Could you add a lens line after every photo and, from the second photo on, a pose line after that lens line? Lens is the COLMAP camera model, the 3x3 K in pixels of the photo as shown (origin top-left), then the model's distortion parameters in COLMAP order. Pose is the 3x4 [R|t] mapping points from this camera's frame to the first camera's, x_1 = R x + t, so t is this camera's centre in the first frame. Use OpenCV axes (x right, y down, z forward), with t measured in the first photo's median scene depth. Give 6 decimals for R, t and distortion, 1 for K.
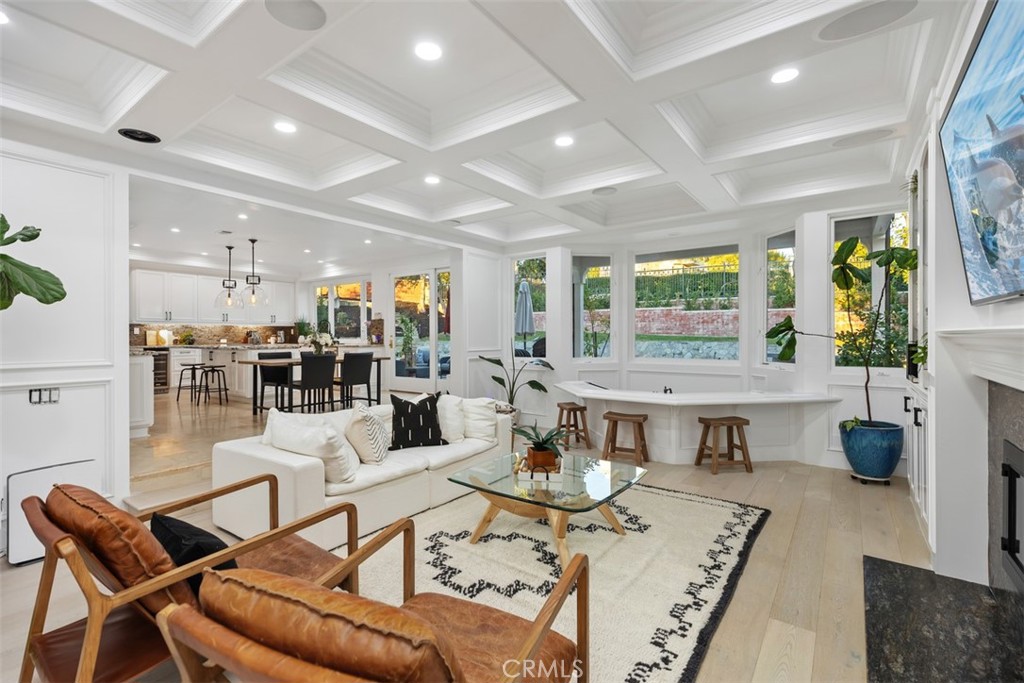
lens RADIAL K [[459.7, 0, 510.2], [0, 459.7, 339.1], [0, 0, 1]] dist [0.005850, -0.000139]
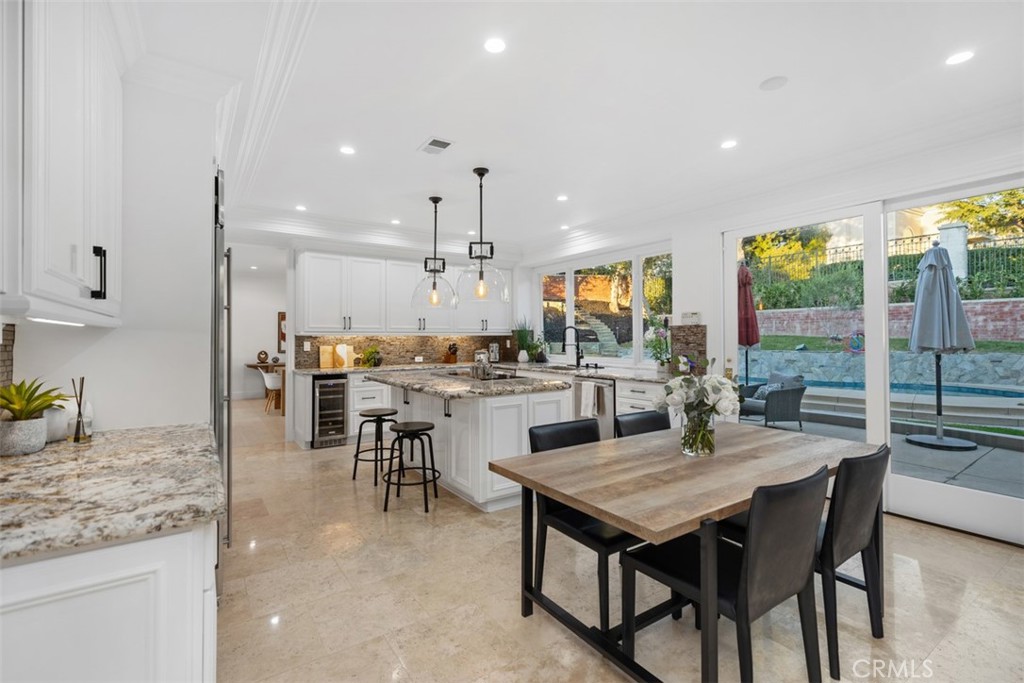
lens RADIAL K [[459.7, 0, 512.5], [0, 459.7, 336.4], [0, 0, 1]] dist [0.005850, -0.000139]
pose [[0.946716, -0.002906, -0.322055, -0.296505], [0.000212, 0.999965, -0.008400, -0.024762], [0.322069, 0.007884, 0.946684, 0.437978]]
